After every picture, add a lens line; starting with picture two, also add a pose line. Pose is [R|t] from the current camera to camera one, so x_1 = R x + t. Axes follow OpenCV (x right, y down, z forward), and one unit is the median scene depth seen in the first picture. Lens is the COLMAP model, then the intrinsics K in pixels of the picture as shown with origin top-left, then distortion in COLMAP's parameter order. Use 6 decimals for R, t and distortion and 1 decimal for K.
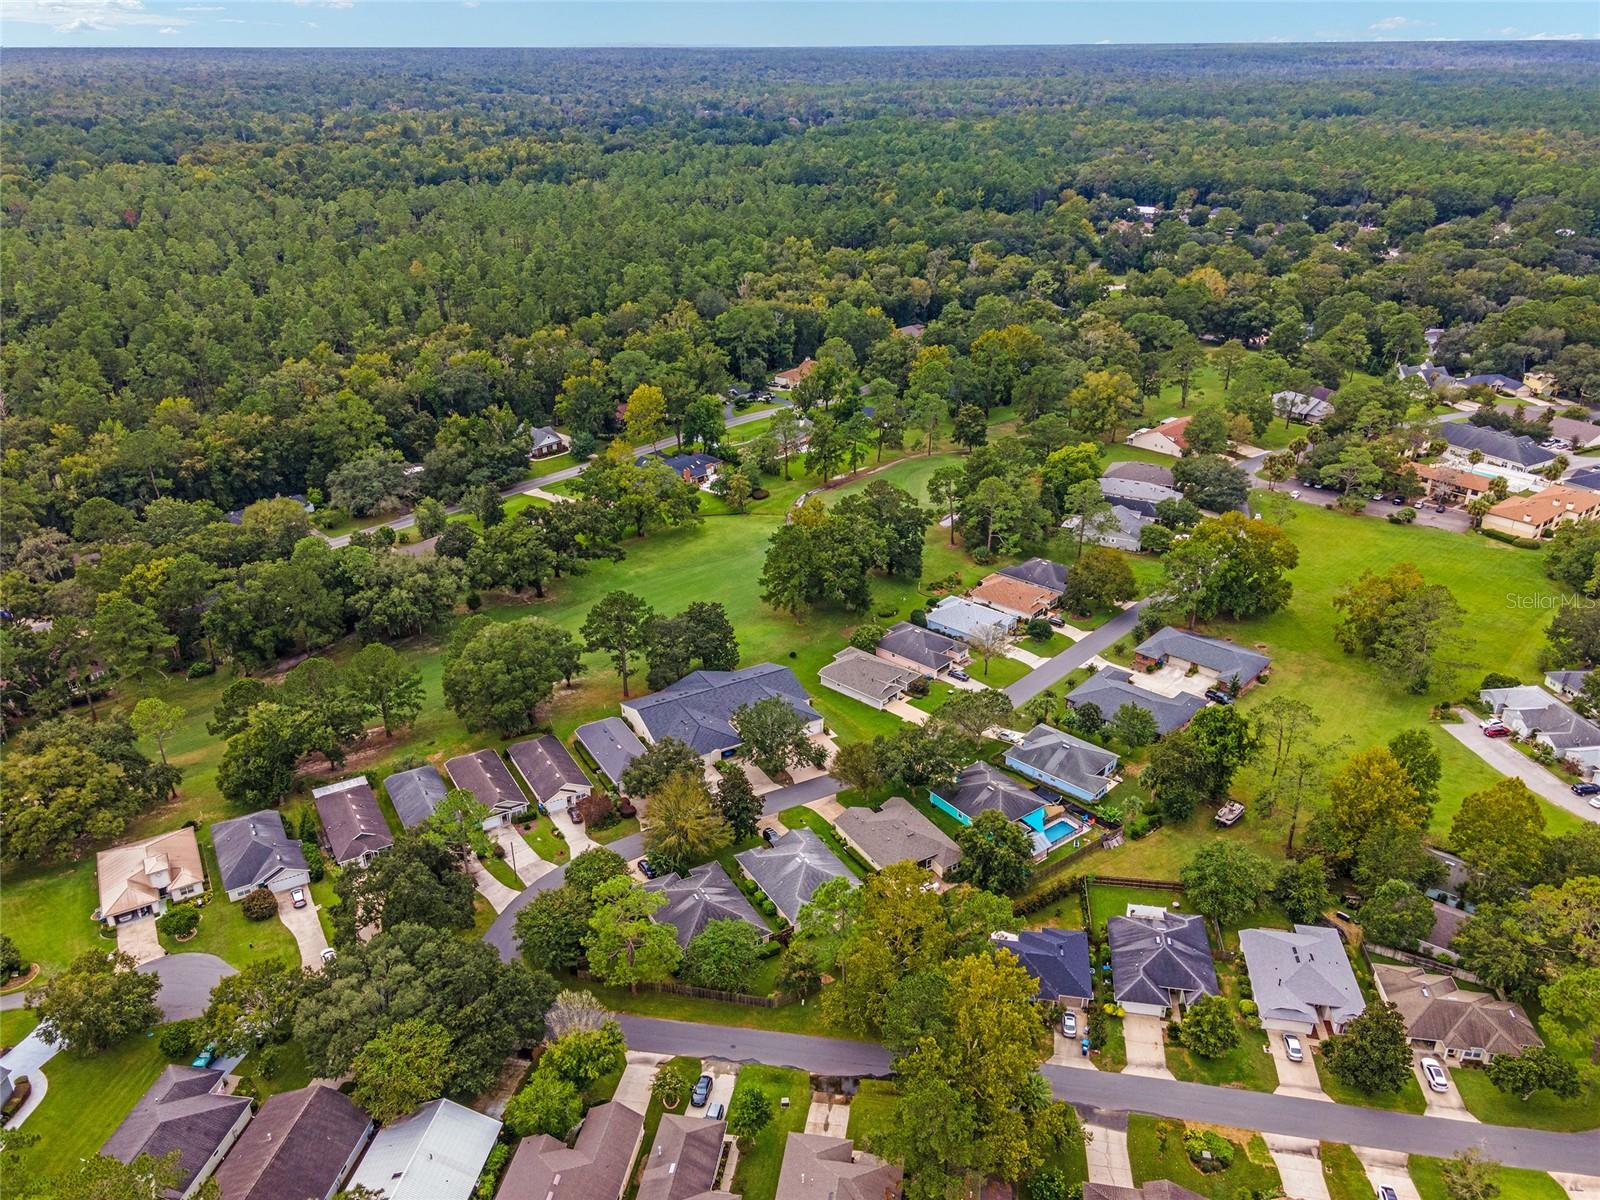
lens RADIAL K [[1130.7, 0, 800.0], [0, 1130.7, 600.0], [0, 0, 1]] dist [0.038750, -0.001554]
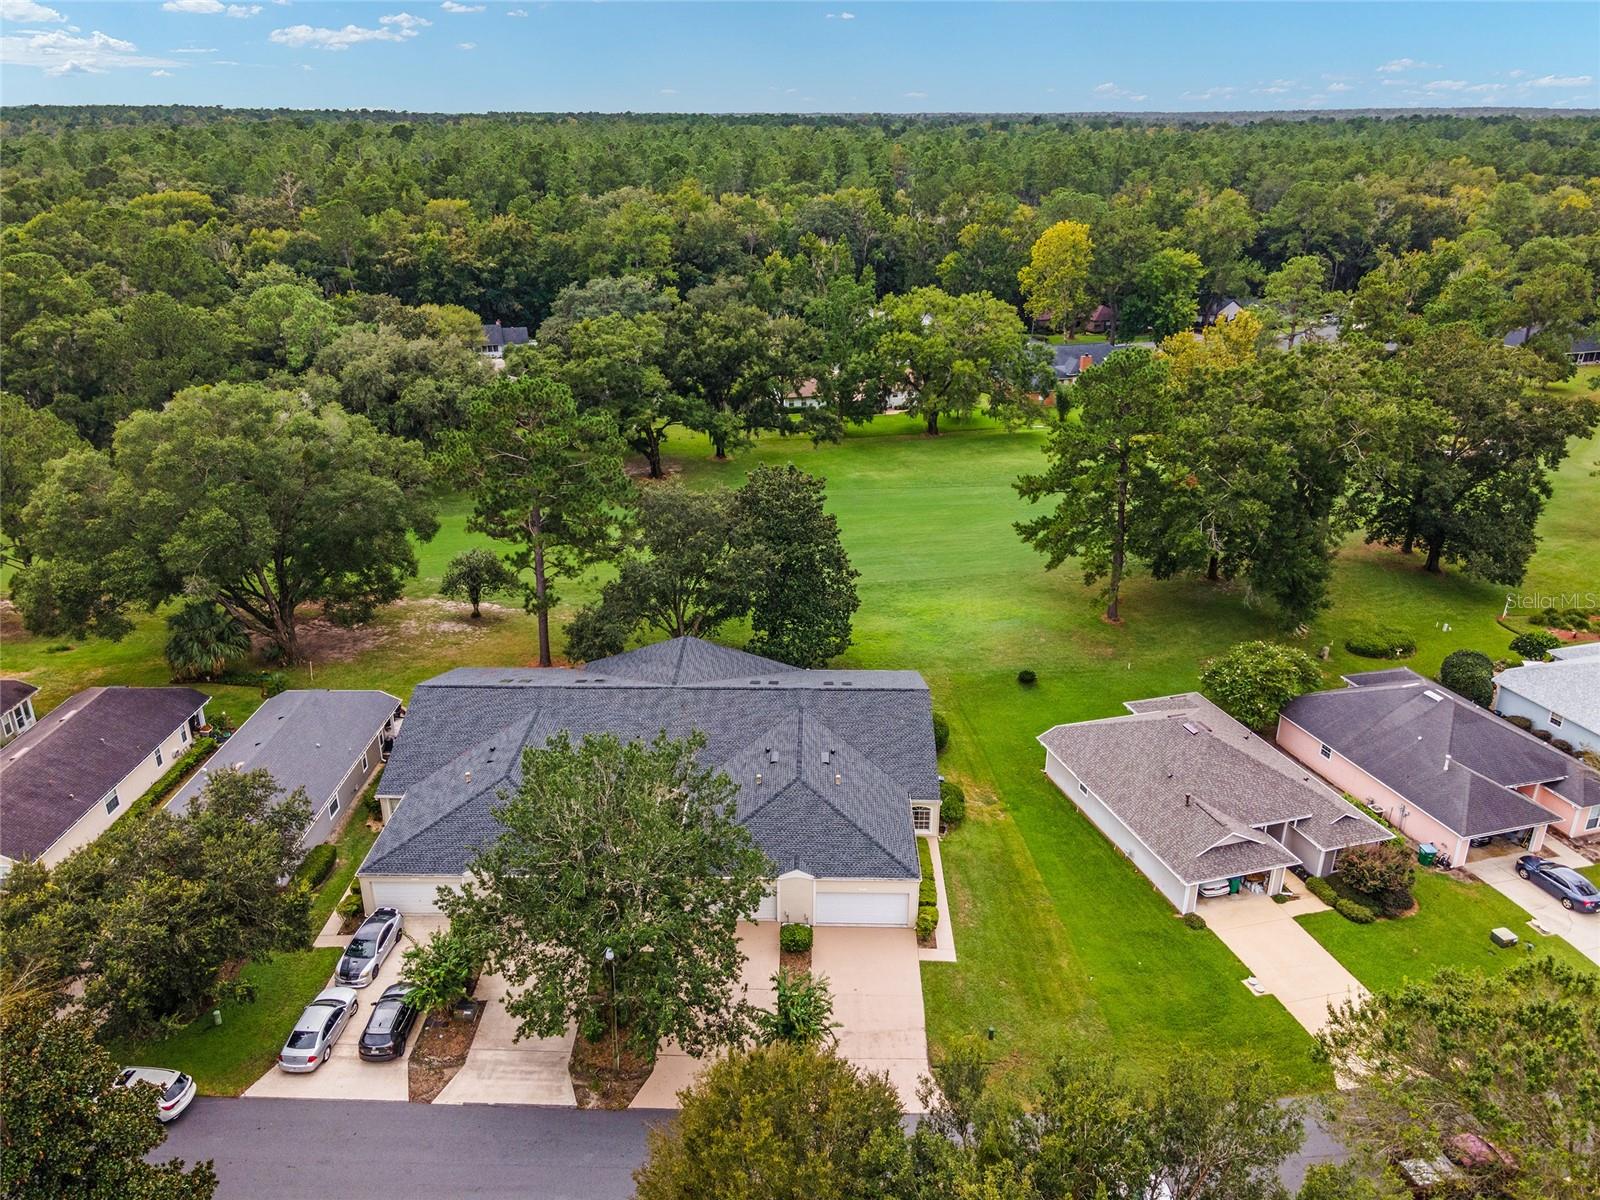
lens RADIAL K [[1157.8, 0, 800.0], [0, 1157.8, 600.0], [0, 0, 1]] dist [0.032227, 0.004289]
pose [[0.857238, 0.198716, -0.475031, 0.080787], [-0.222316, 0.974952, 0.006654, 0.030201], [0.464455, 0.099903, 0.879944, 0.510228]]
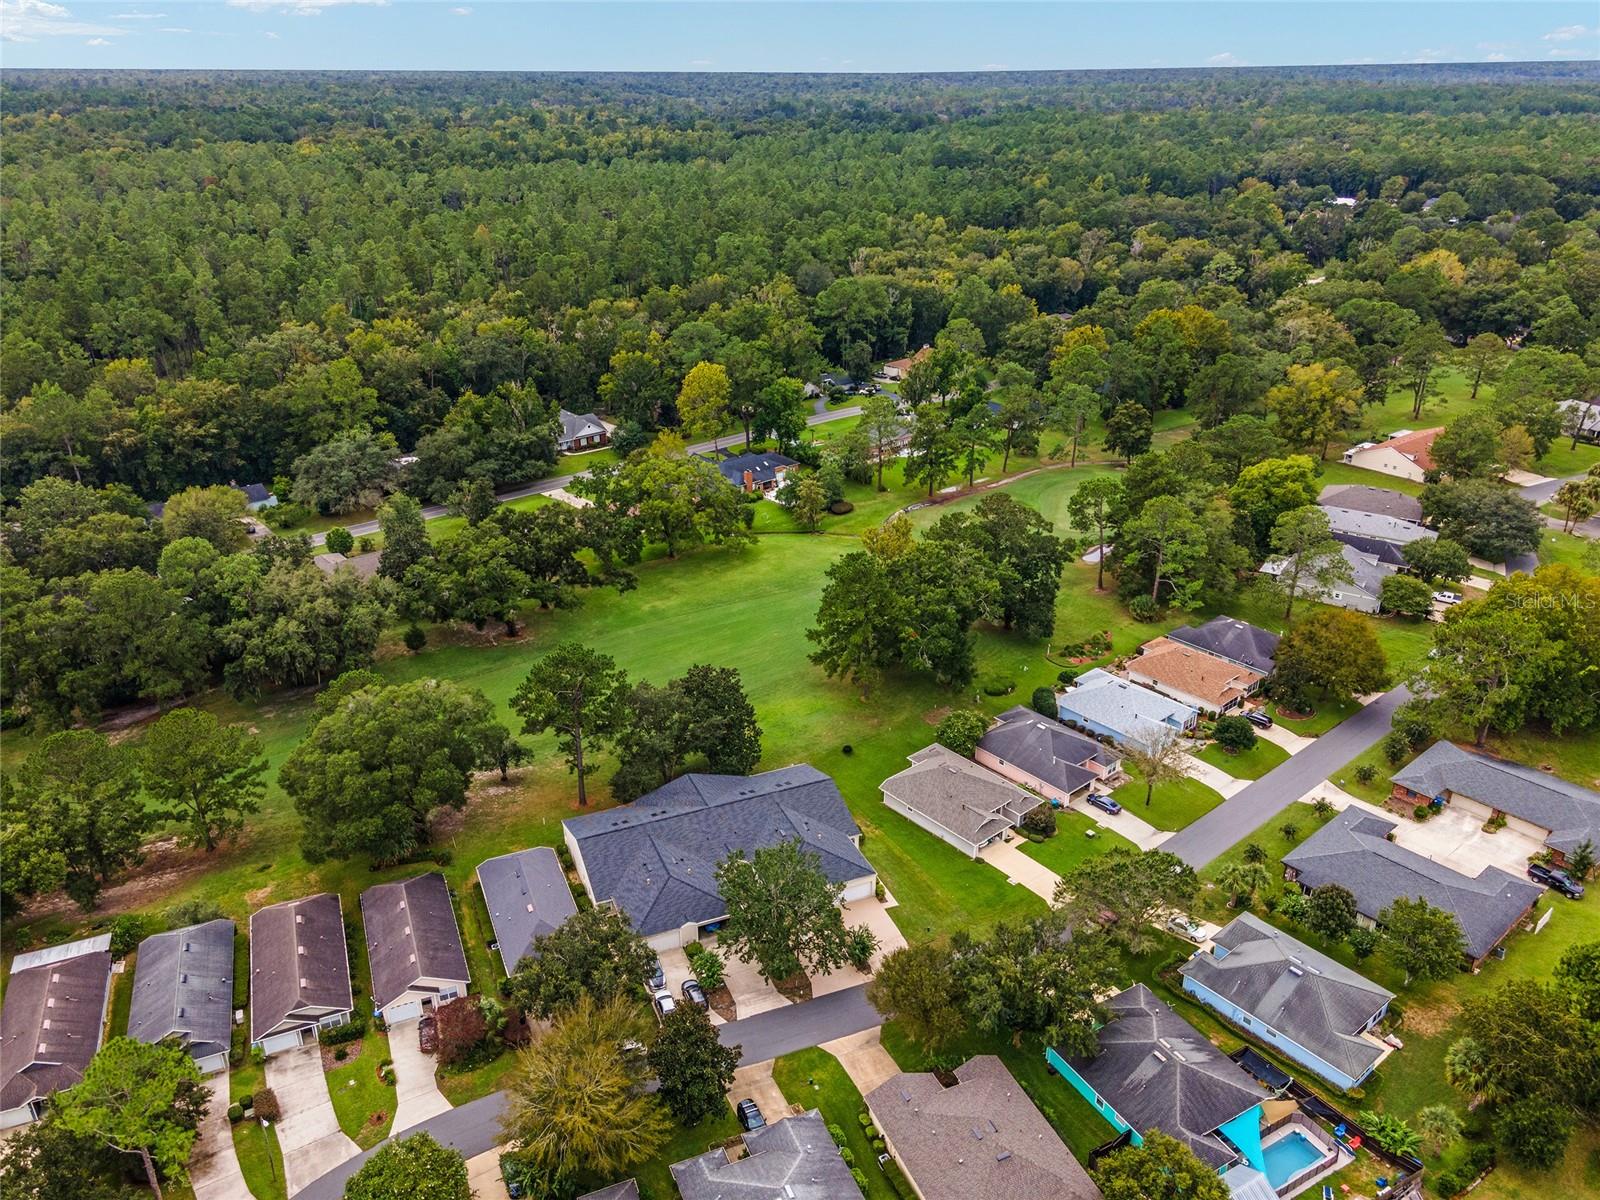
lens RADIAL K [[1157.8, 0, 800.0], [0, 1157.8, 600.0], [0, 0, 1]] dist [0.032227, 0.004289]
pose [[0.992569, 0.051733, -0.110140, 0.028777], [-0.053500, 0.998481, -0.013144, -0.022780], [0.109293, 0.018939, 0.993829, 0.257282]]
